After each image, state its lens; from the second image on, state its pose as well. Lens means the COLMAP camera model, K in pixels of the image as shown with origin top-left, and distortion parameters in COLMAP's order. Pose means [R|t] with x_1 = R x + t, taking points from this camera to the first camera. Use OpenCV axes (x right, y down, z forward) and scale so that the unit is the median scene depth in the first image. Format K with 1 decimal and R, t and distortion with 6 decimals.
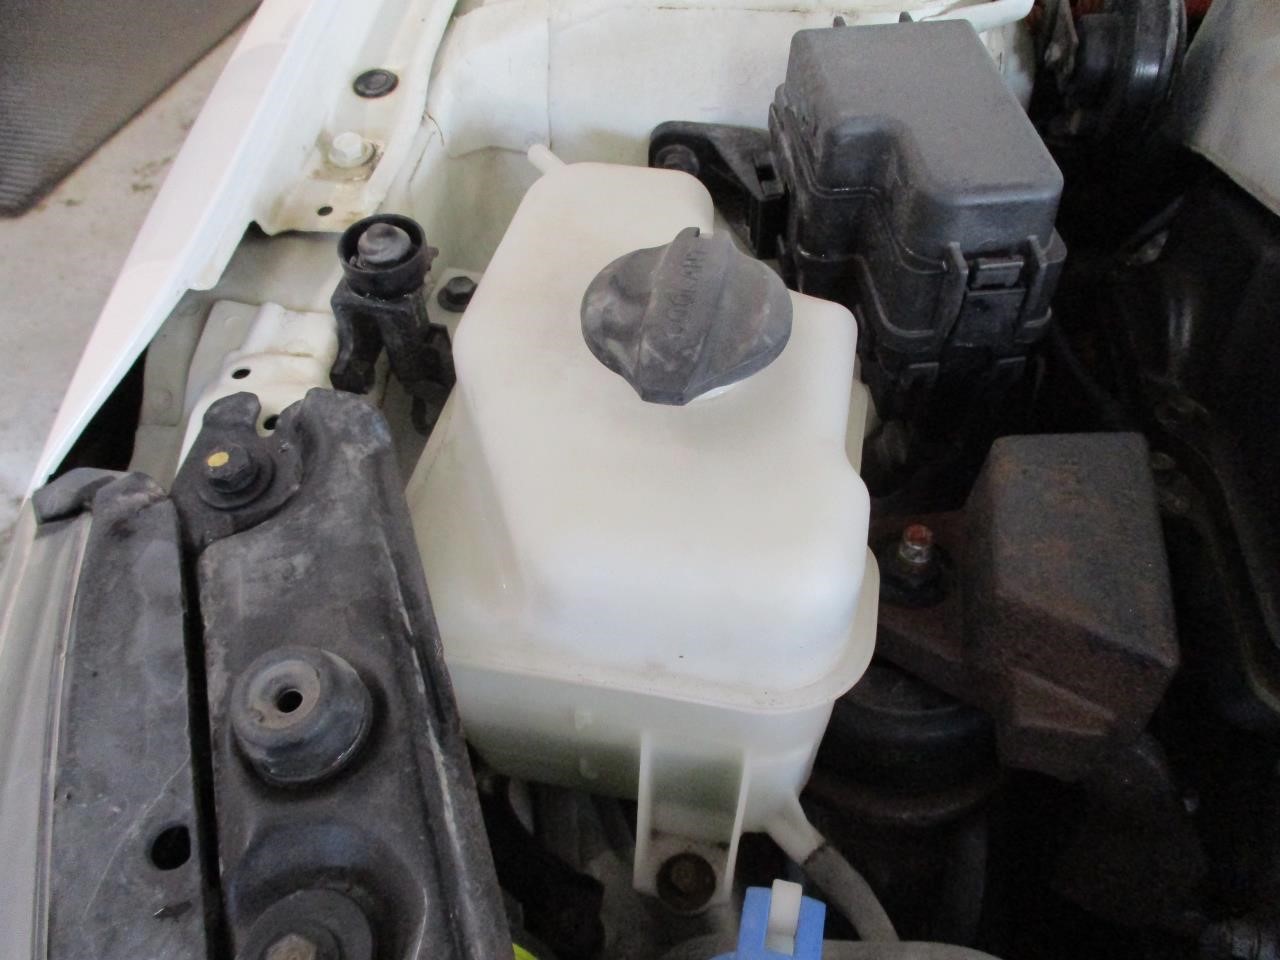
lens RADIAL K [[1105.4, 0, 640.0], [0, 1105.4, 480.0], [0, 0, 1]] dist [-0.003497, -0.005834]
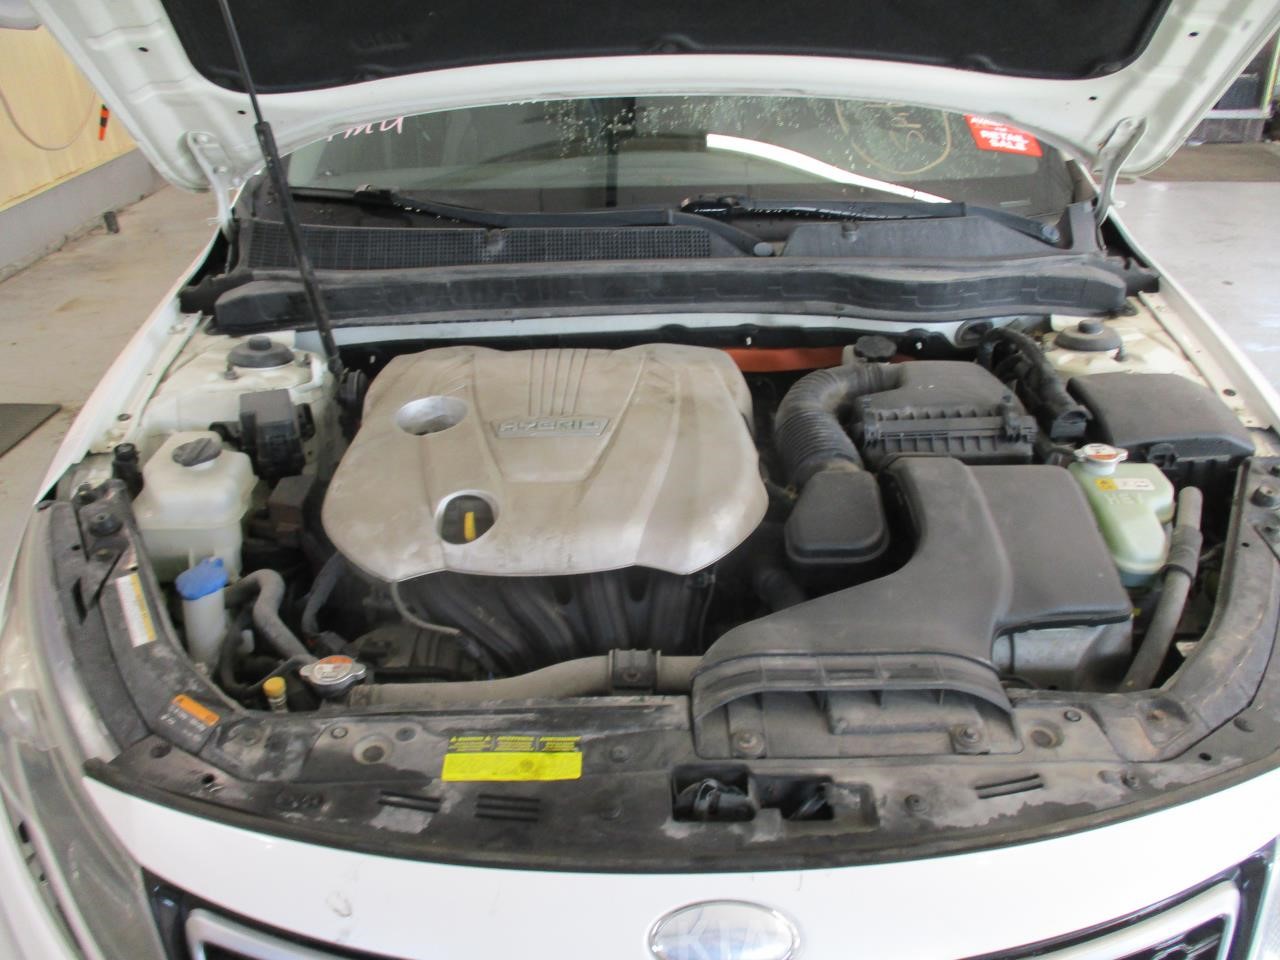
lens RADIAL K [[1105.4, 0, 640.0], [0, 1105.4, 480.0], [0, 0, 1]] dist [-0.003497, -0.005834]
pose [[0.976576, -0.082073, 0.198905, 0.821314], [0.144774, 0.934494, -0.325211, 1.528637], [-0.159184, 0.346390, 0.924486, -3.091554]]
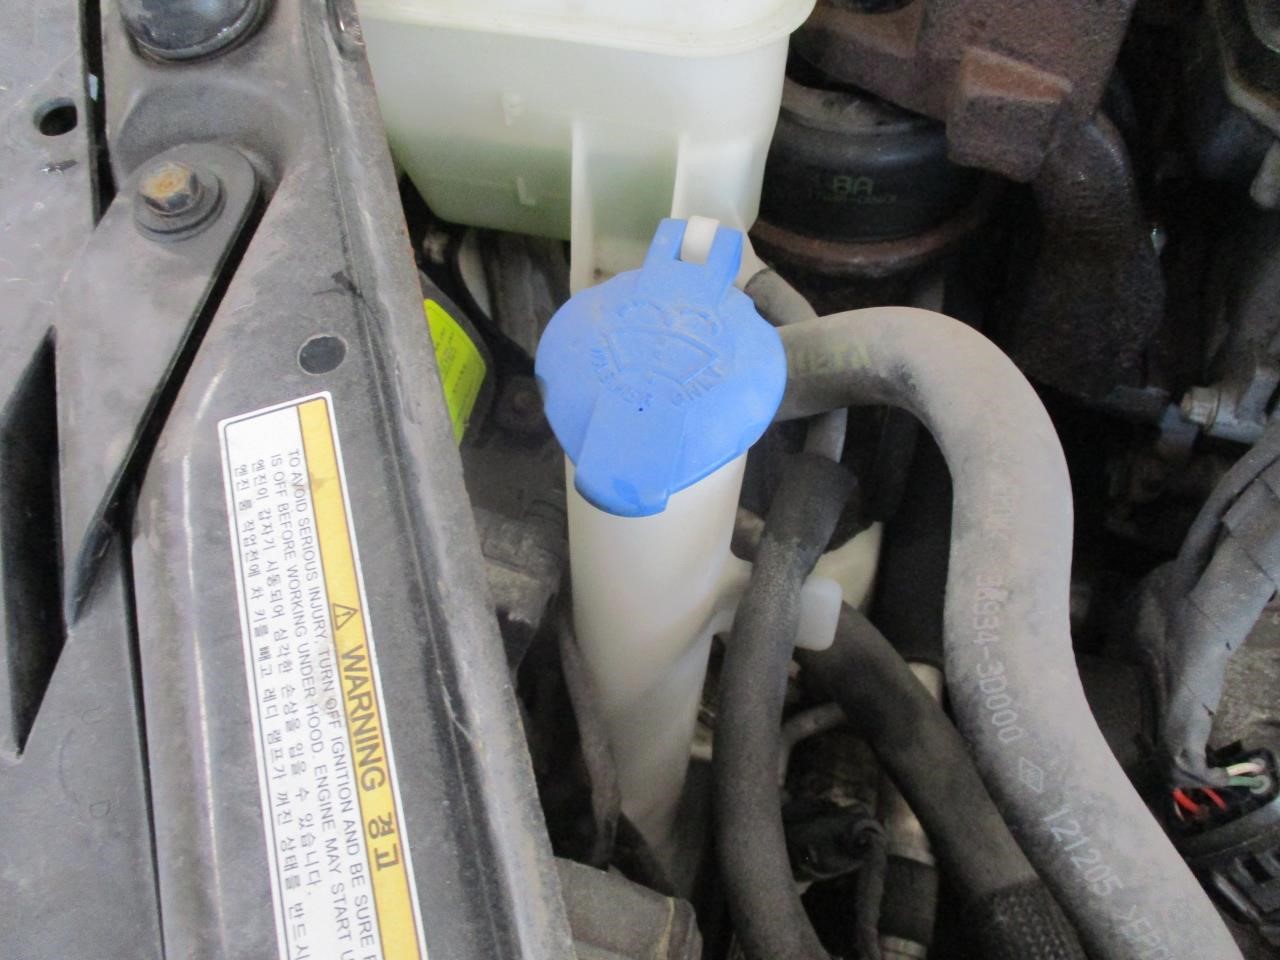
lens RADIAL K [[1105.4, 0, 640.0], [0, 1105.4, 480.0], [0, 0, 1]] dist [-0.003497, -0.005834]
pose [[0.999098, 0.013894, -0.040125, 0.100693], [-0.006403, 0.983447, 0.181084, 0.352248], [0.041976, -0.180664, 0.982649, 0.003168]]
